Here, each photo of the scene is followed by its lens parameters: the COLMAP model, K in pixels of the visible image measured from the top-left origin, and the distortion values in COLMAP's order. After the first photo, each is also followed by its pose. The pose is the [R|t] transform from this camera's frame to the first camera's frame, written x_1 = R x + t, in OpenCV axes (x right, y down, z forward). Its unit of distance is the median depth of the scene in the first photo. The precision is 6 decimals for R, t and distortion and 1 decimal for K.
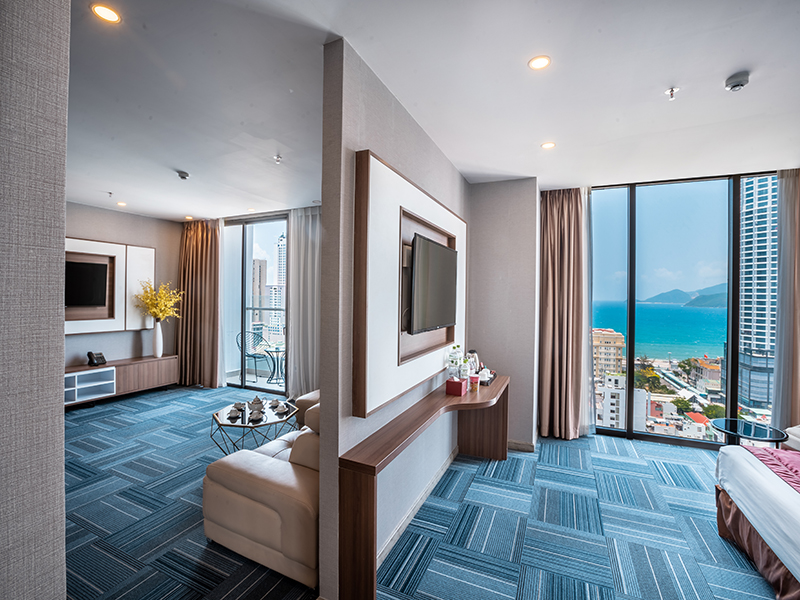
lens RADIAL K [[366.1, 0, 400.1], [0, 366.1, 294.0], [0, 0, 1]] dist [-0.047958, 0.015006]
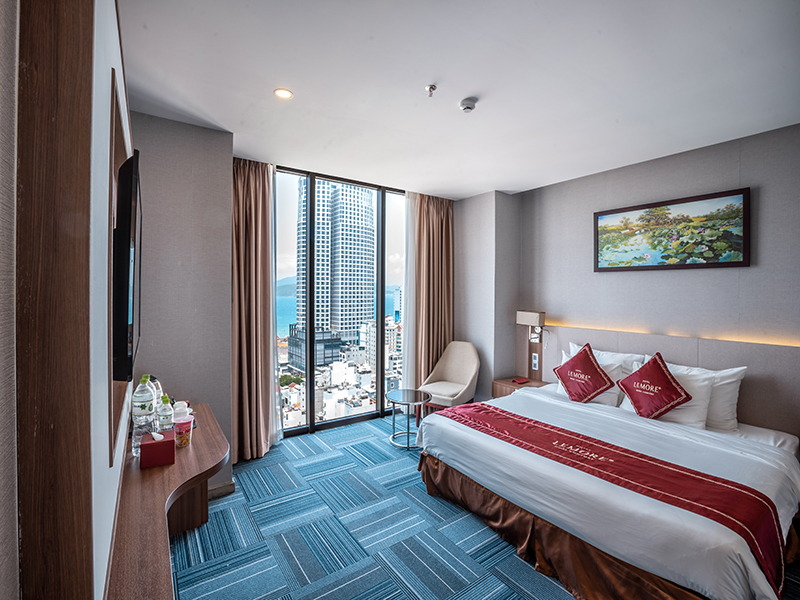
lens RADIAL K [[366.1, 0, 400.1], [0, 366.1, 294.0], [0, 0, 1]] dist [-0.047958, 0.015006]
pose [[0.509521, -0.017925, 0.860271, -0.114142], [-0.002084, 0.999754, 0.022066, -0.002263], [-0.860456, -0.013036, 0.509358, 0.350301]]
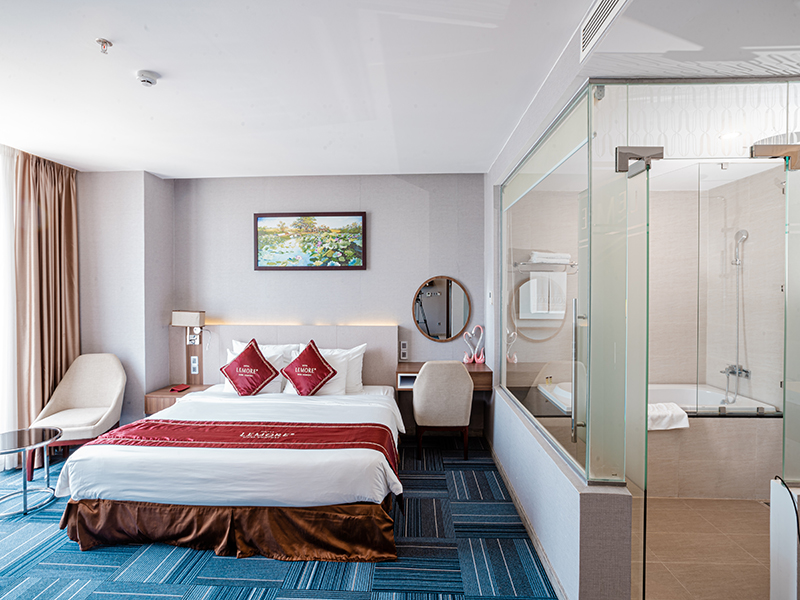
lens RADIAL K [[414.0, 0, 386.2], [0, 414.0, 295.1], [0, 0, 1]] dist [-0.002855, 0.000478]
pose [[-0.336608, -0.027880, 0.941232, -0.248169], [-0.006583, 0.999607, 0.027255, -0.006121], [-0.941622, 0.002979, -0.336659, 0.453452]]
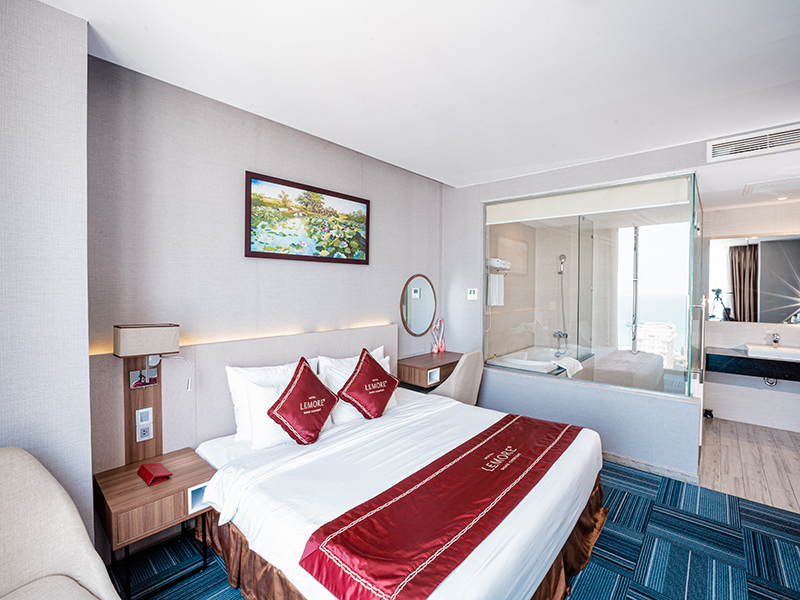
lens RADIAL K [[366.1, 0, 400.1], [0, 366.1, 294.0], [0, 0, 1]] dist [-0.047958, 0.015006]
pose [[-0.947400, -0.021459, 0.319331, 0.592564], [-0.016931, 0.999713, 0.016947, 0.013887], [-0.319603, 0.010649, -0.947492, 1.033827]]
